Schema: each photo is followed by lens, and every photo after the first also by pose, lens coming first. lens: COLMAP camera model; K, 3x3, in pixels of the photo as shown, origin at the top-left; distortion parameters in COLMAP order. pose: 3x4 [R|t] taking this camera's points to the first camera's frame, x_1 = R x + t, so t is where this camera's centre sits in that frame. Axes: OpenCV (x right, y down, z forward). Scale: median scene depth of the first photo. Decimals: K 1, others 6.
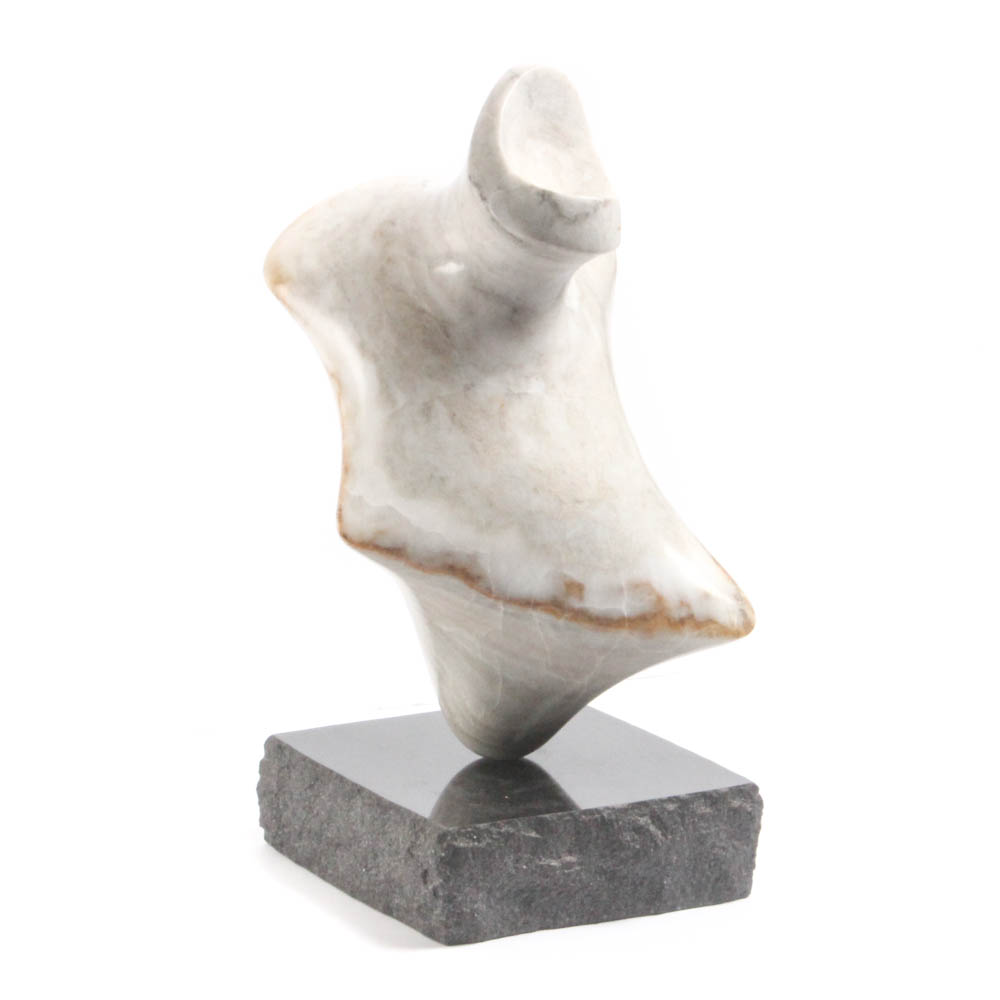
lens RADIAL K [[4058.8, 0, 500.1], [0, 4058.8, 499.0], [0, 0, 1]] dist [-0.195186, 0.000000]
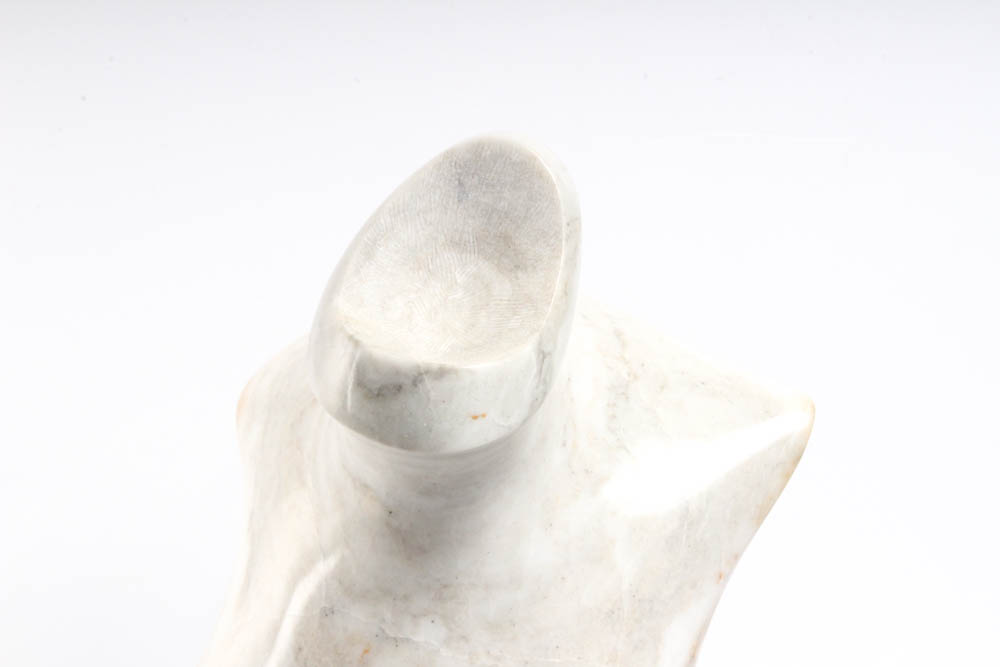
lens RADIAL K [[2341.0, 0, 498.8], [0, 2341.0, 333.8], [0, 0, 1]] dist [0.070759, 0.000000]
pose [[0.666205, 0.145560, -0.731426, 0.282182], [-0.128696, 0.988492, 0.079498, -0.105862], [0.734581, 0.041170, 0.677271, 0.754745]]
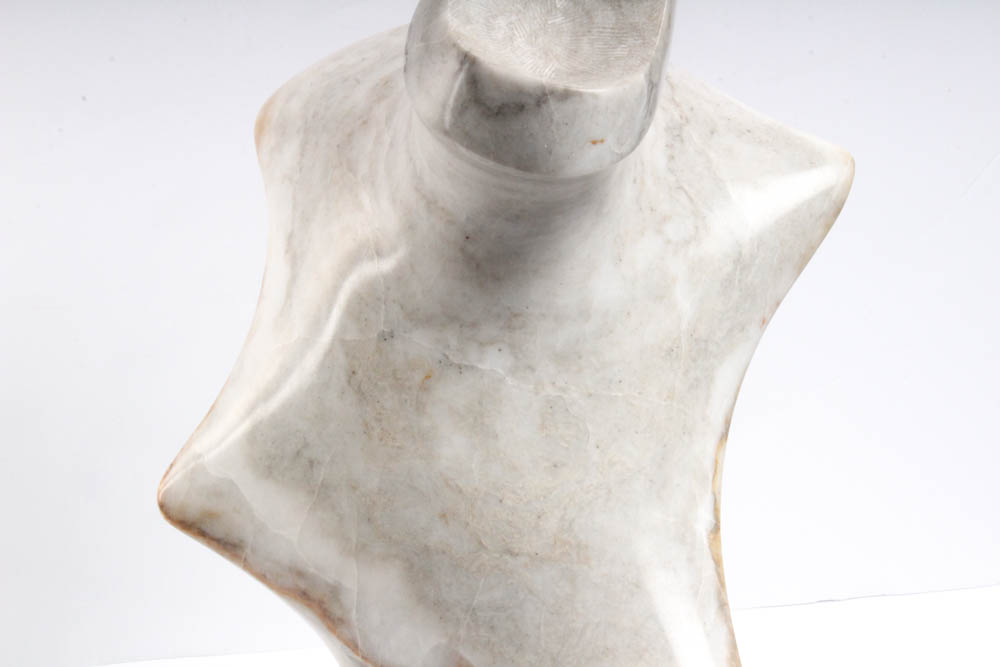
lens RADIAL K [[2341.0, 0, 494.3], [0, 2341.0, 331.0], [0, 0, 1]] dist [0.070759, 0.000000]
pose [[0.771042, 0.242357, -0.588861, 0.225619], [-0.204094, 0.970012, 0.131992, -0.081183], [0.603191, 0.018411, 0.797384, 0.705810]]
